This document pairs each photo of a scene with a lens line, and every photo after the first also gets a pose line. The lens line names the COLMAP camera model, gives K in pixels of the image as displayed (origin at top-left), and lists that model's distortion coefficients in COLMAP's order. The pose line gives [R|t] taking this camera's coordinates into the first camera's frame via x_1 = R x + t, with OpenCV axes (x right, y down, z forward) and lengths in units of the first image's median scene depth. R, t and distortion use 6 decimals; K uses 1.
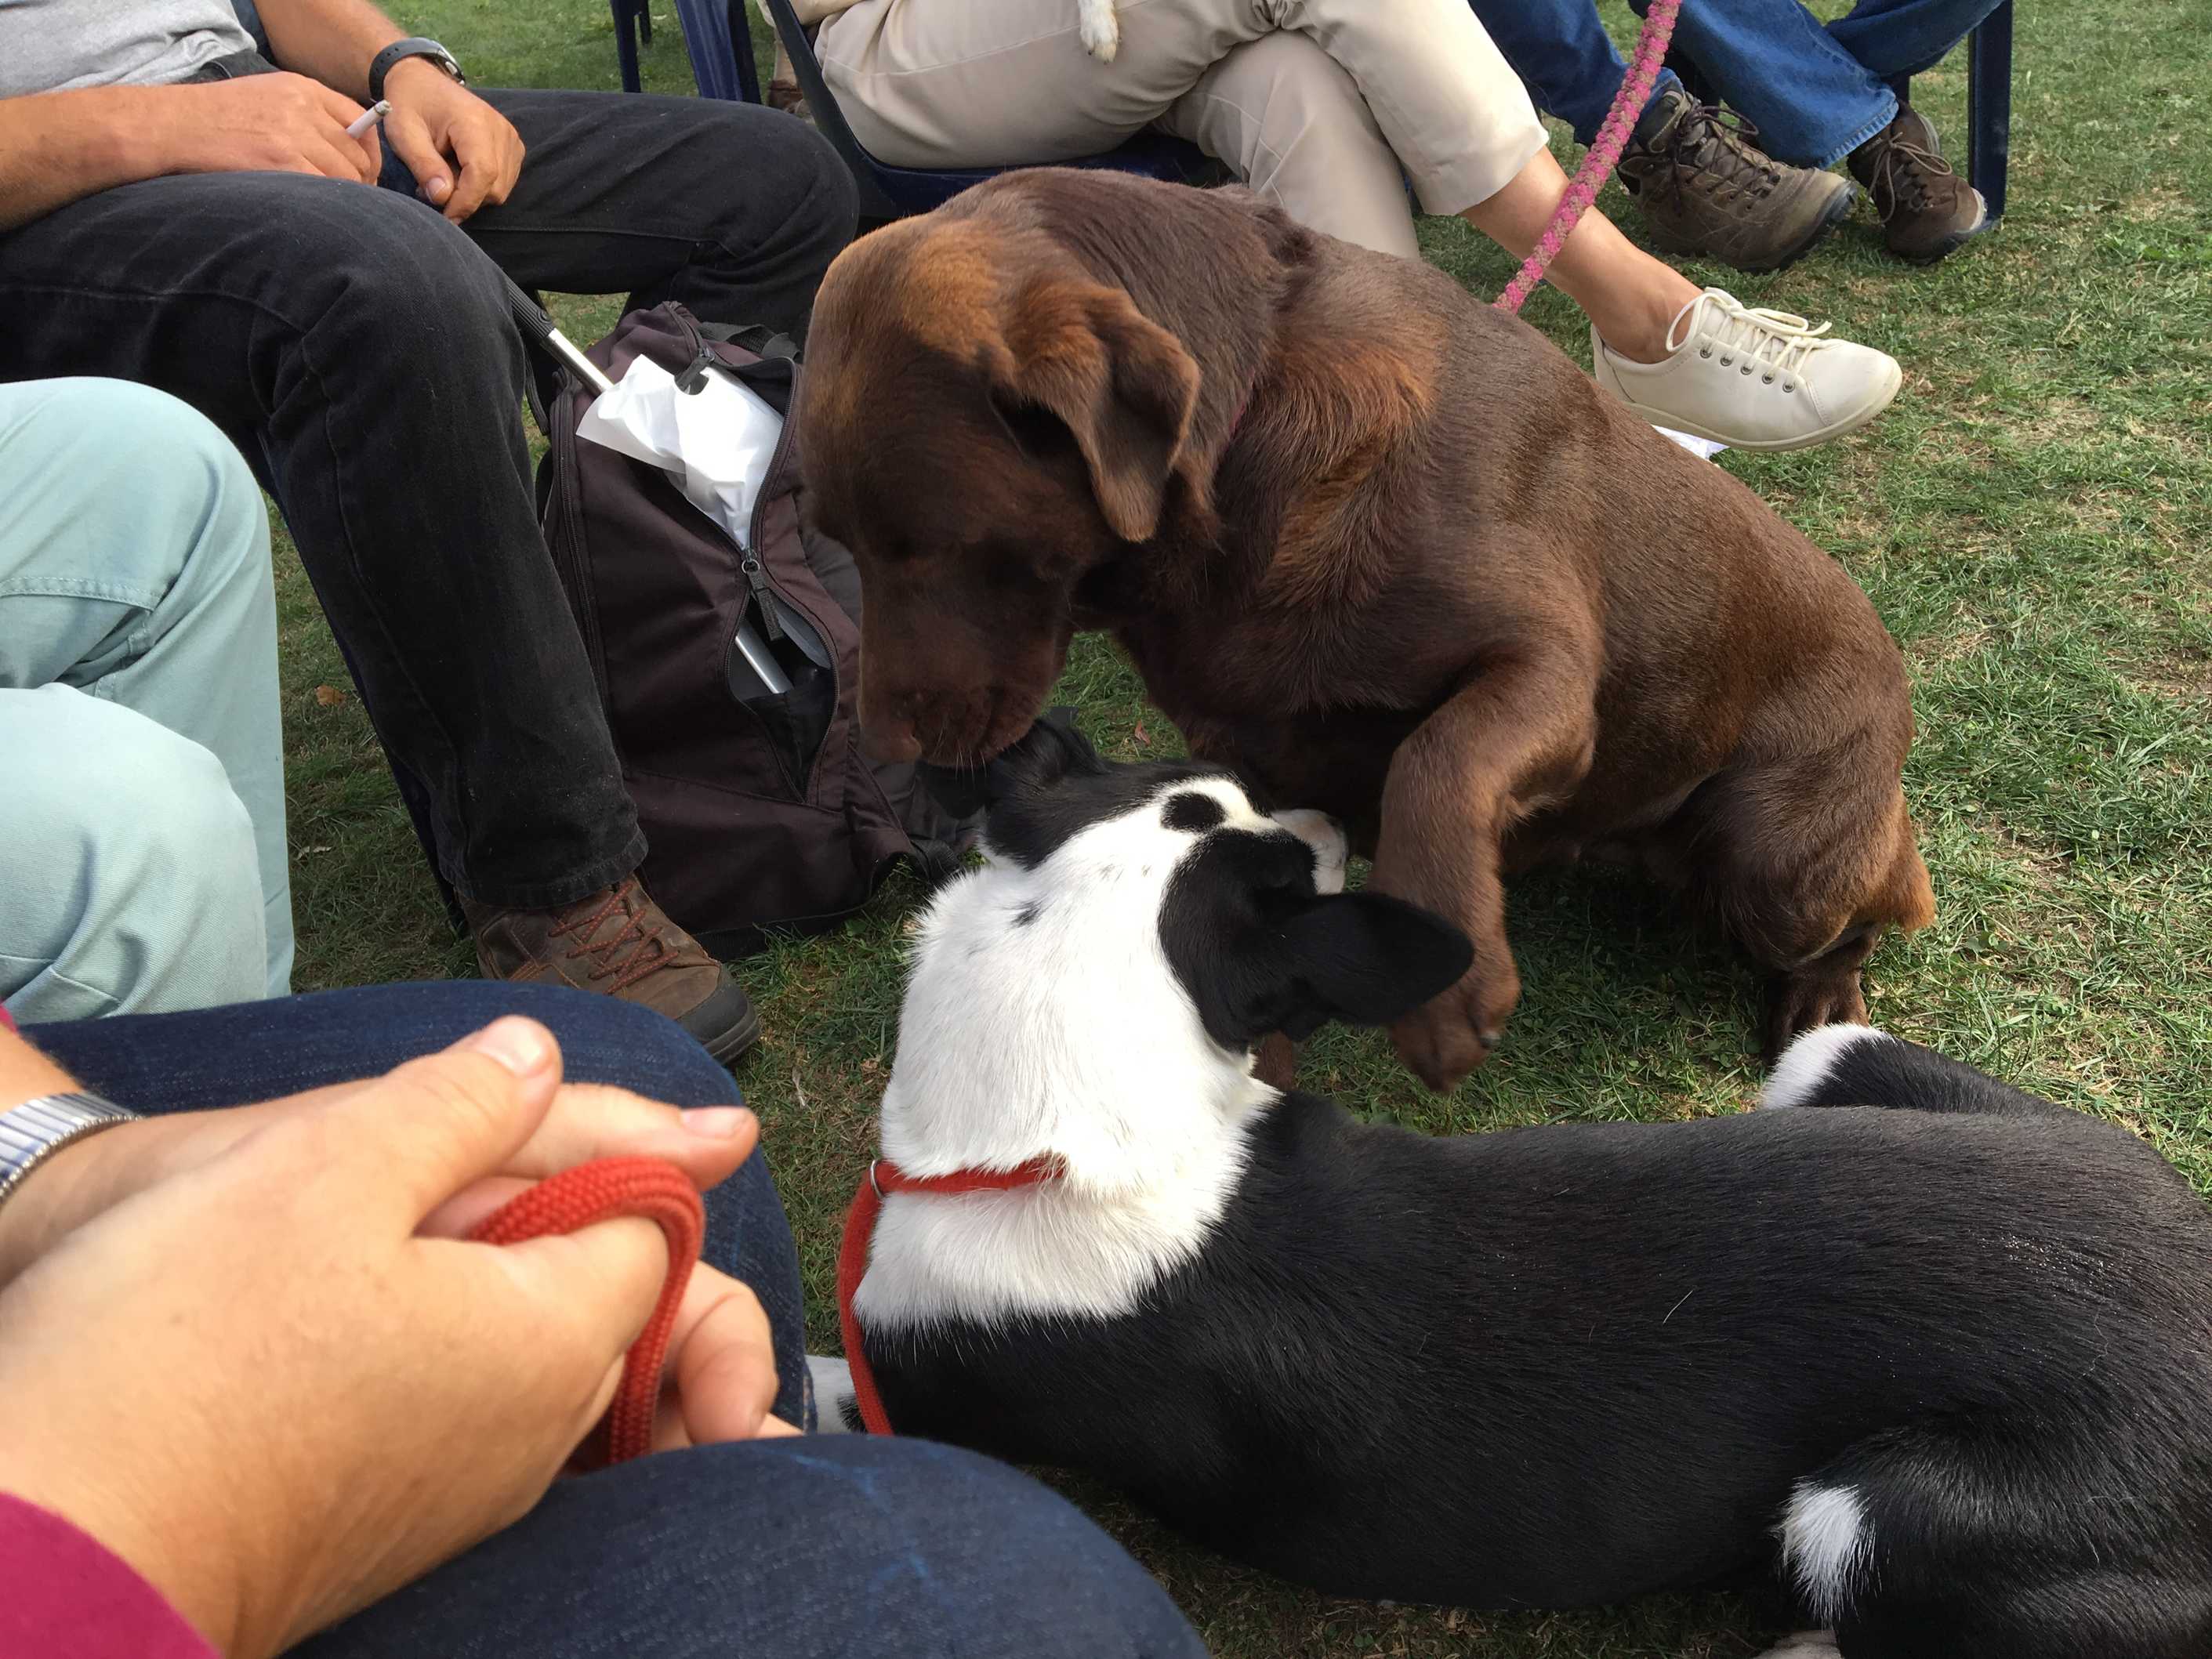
lens RADIAL K [[1871.0, 0, 1095.9], [0, 1871.0, 832.0], [0, 0, 1]] dist [0.075360, -0.101608]
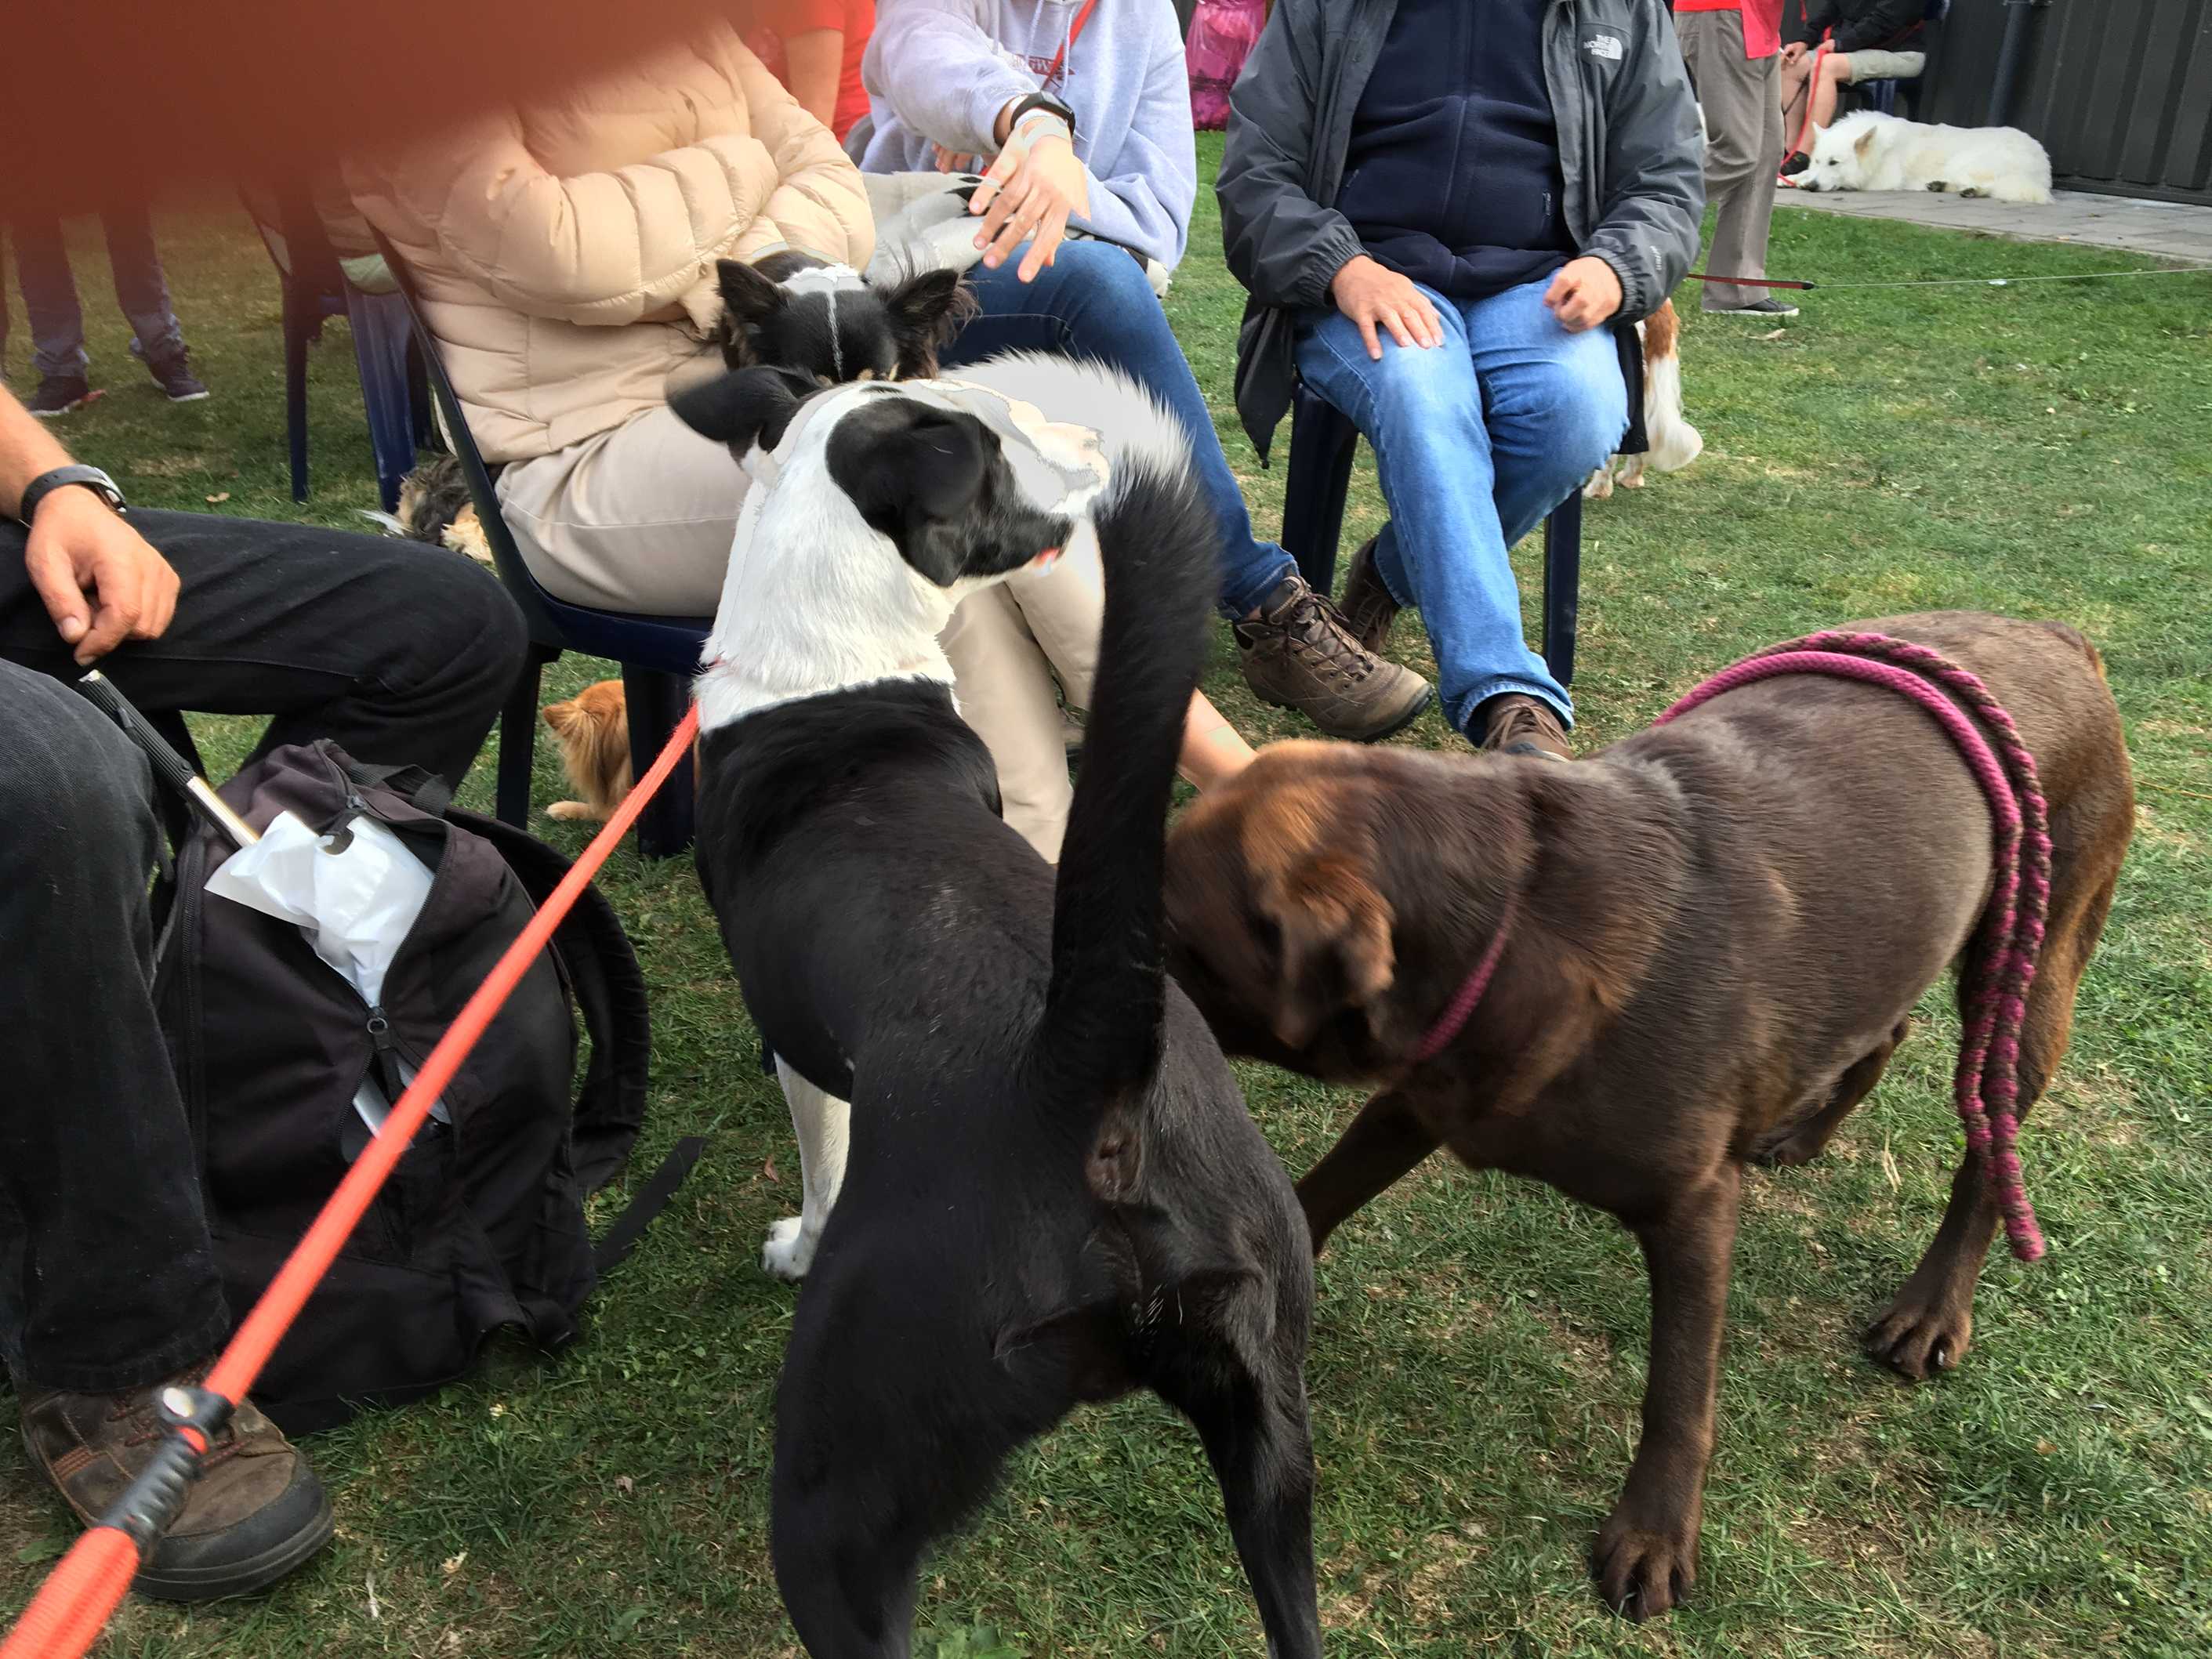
lens RADIAL K [[1890.2, 0, 1112.1], [0, 1890.2, 789.9], [0, 0, 1]] dist [0.073003, -0.103466]
pose [[0.979831, 0.067307, 0.188153, -0.002448], [-0.033716, 0.983753, -0.176334, -0.095496], [-0.196965, 0.166434, 0.966181, -0.062491]]
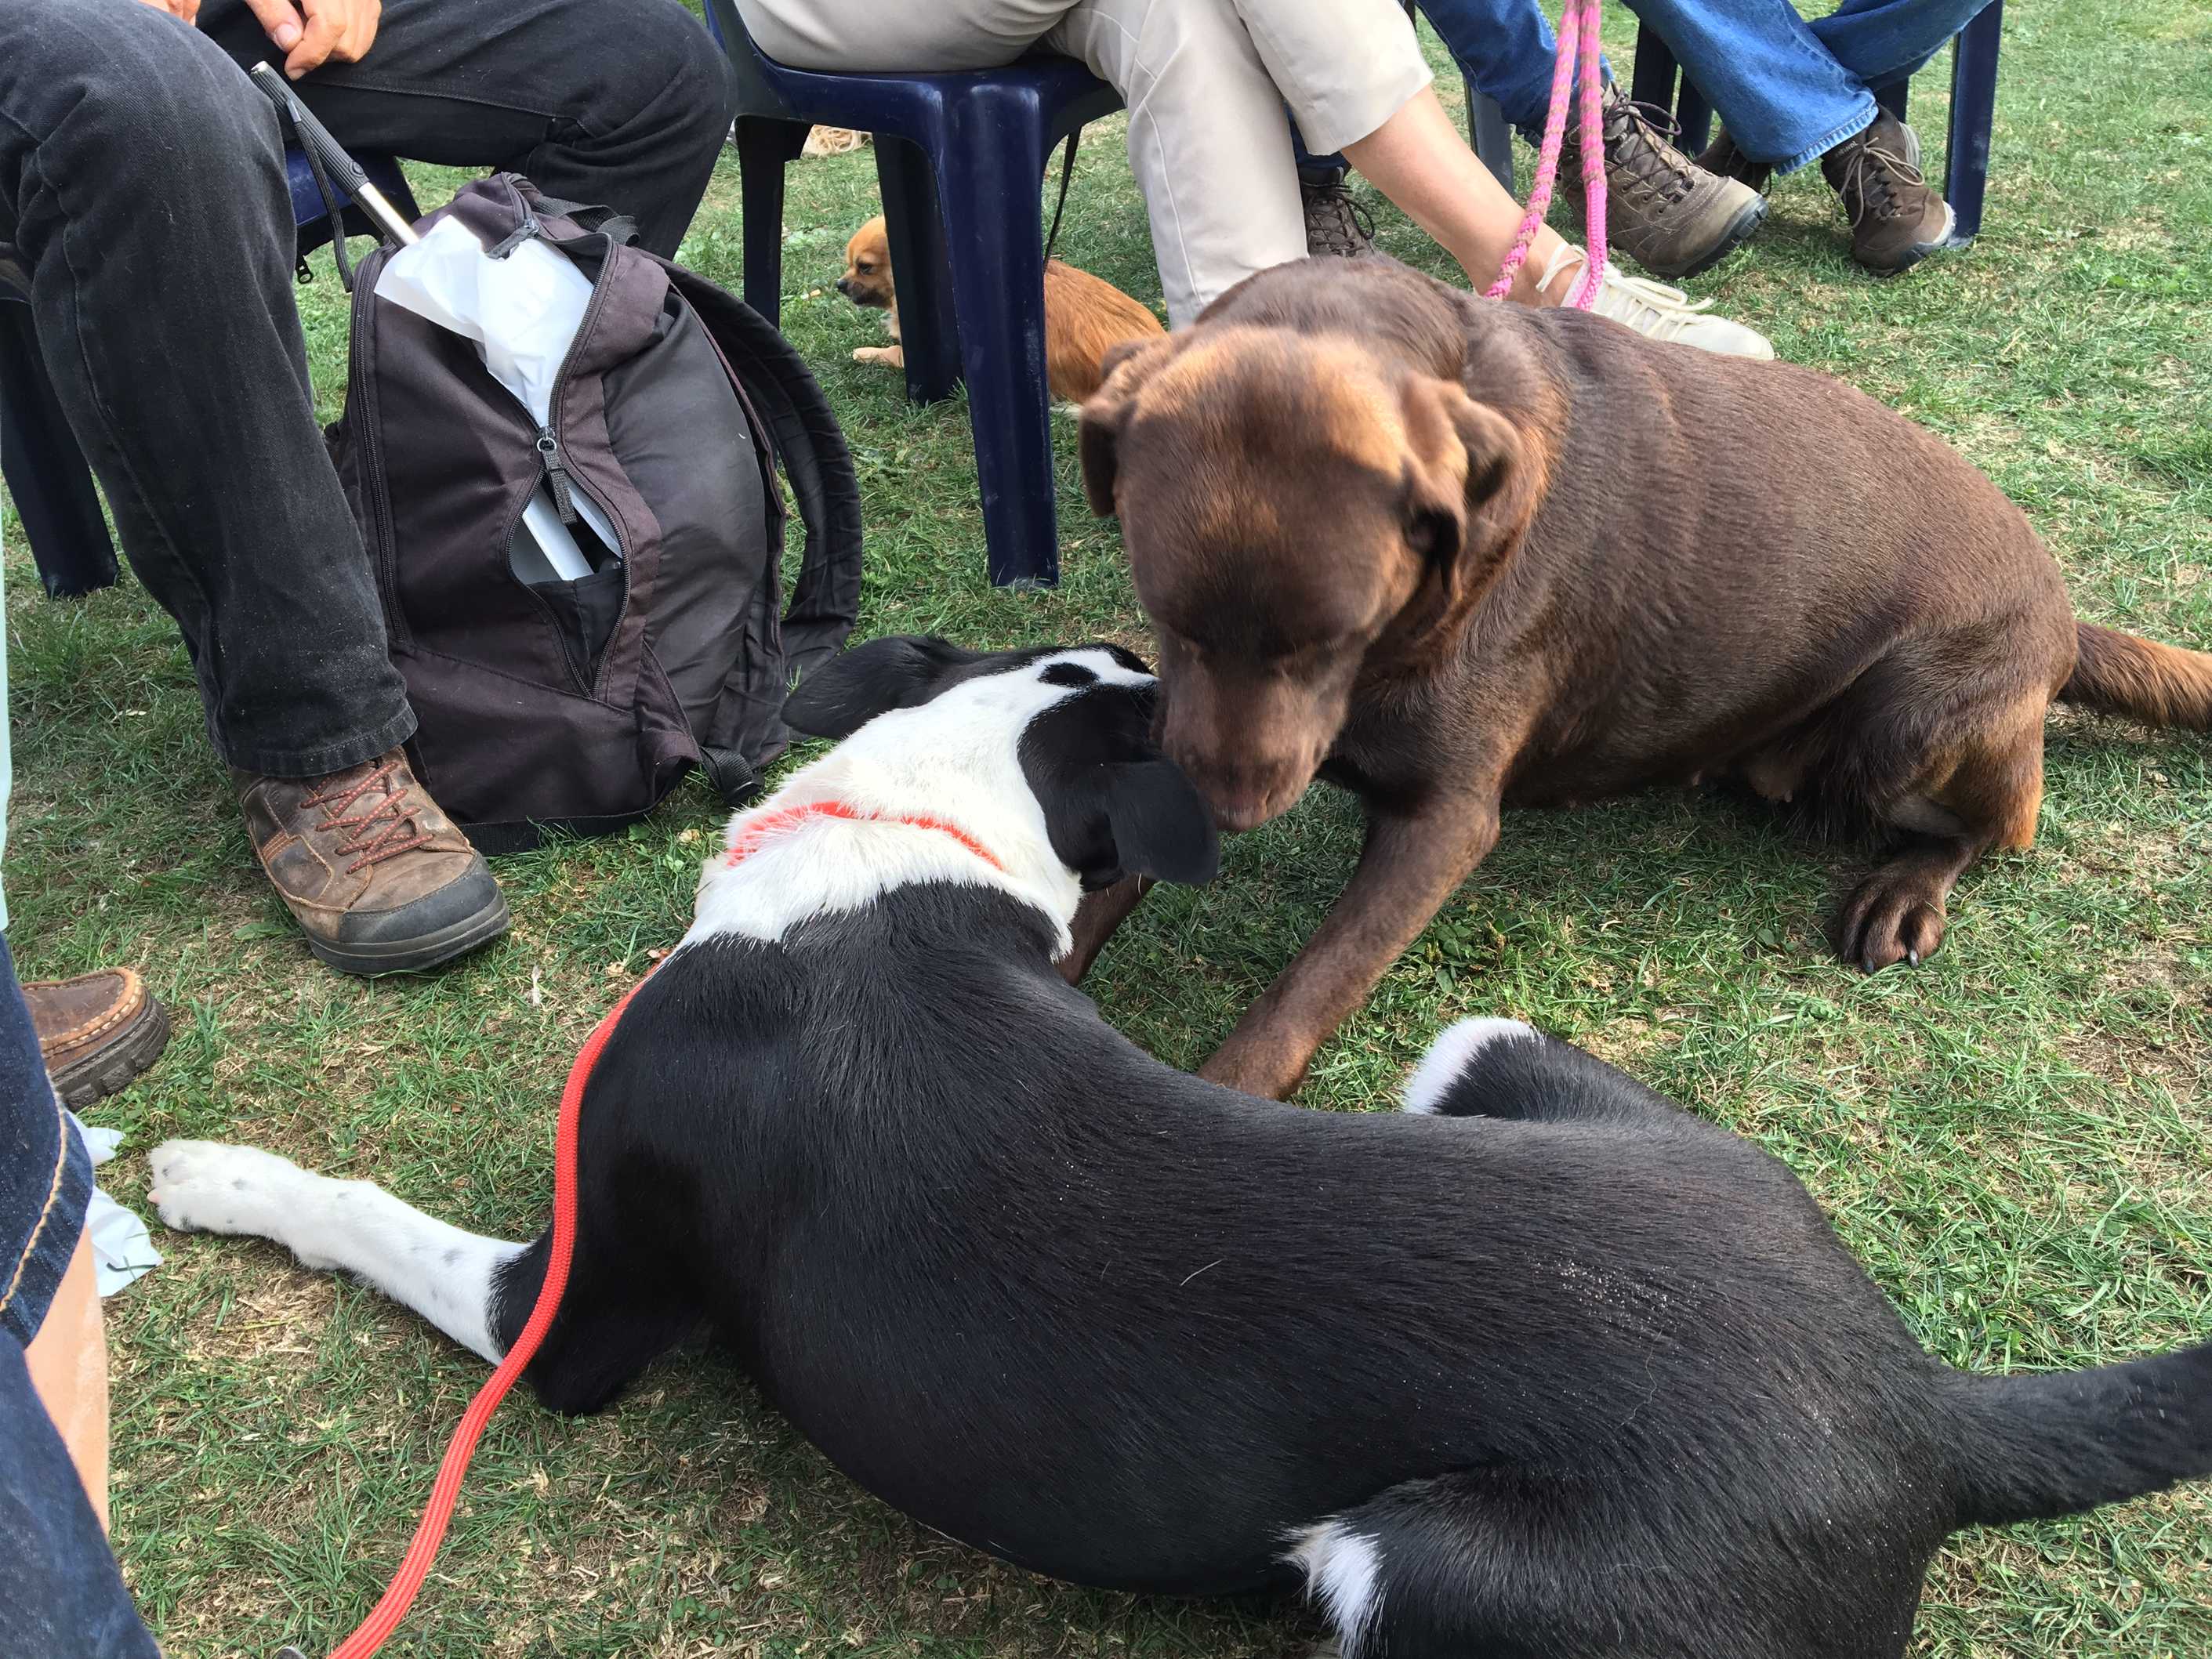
lens RADIAL K [[1881.9, 0, 1085.1], [0, 1881.9, 827.8], [0, 0, 1]] dist [0.057134, -0.073494]
pose [[0.995941, 0.088302, -0.017459, 0.121272], [-0.088233, 0.996089, 0.004693, 0.024355], [0.017805, -0.003134, 0.999837, 0.031064]]
